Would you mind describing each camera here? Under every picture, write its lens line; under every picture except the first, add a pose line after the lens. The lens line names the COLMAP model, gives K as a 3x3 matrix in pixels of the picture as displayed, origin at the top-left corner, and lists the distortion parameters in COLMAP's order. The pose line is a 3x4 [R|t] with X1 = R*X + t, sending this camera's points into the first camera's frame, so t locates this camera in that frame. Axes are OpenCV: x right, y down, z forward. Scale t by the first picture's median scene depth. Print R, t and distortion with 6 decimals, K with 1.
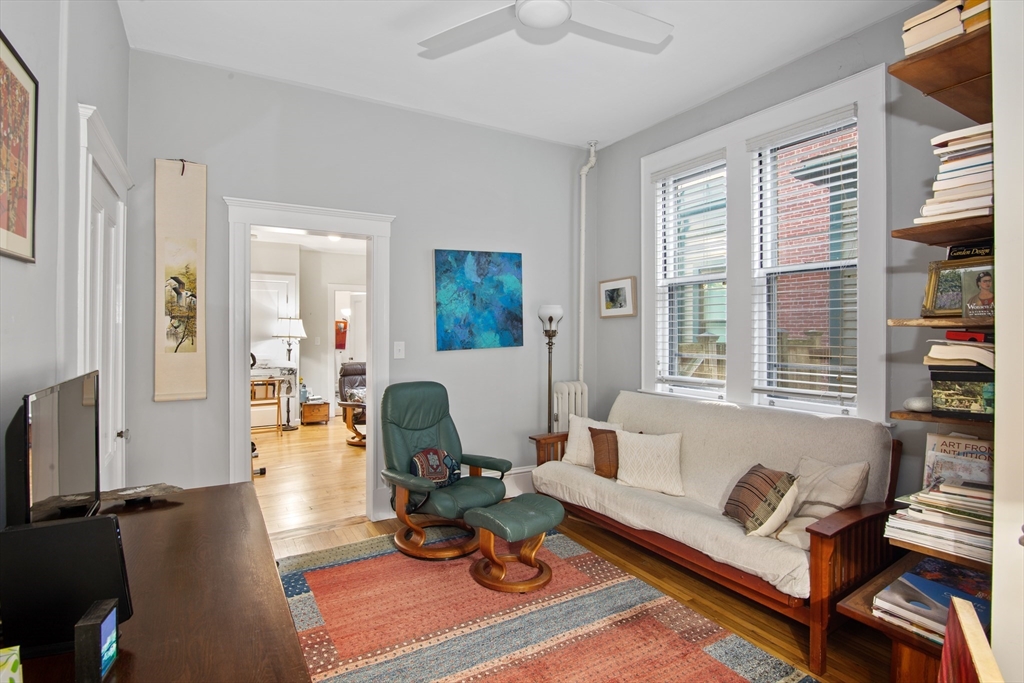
lens RADIAL K [[513.1, 0, 509.3], [0, 513.1, 337.1], [0, 0, 1]] dist [0.003490, 0.000473]
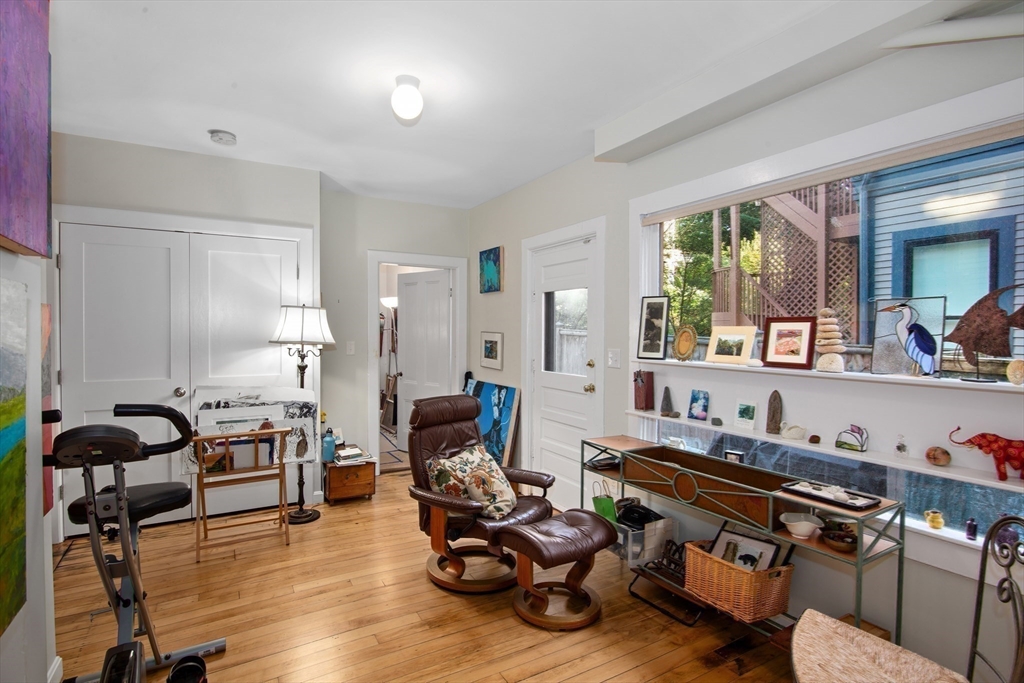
lens RADIAL K [[513.1, 0, 514.7], [0, 513.1, 339.0], [0, 0, 1]] dist [0.003490, 0.000473]
pose [[0.999855, -0.004685, -0.016388, -0.203965], [0.004806, 0.999961, 0.007367, -0.006588], [0.016353, -0.007445, 0.999839, 0.482485]]
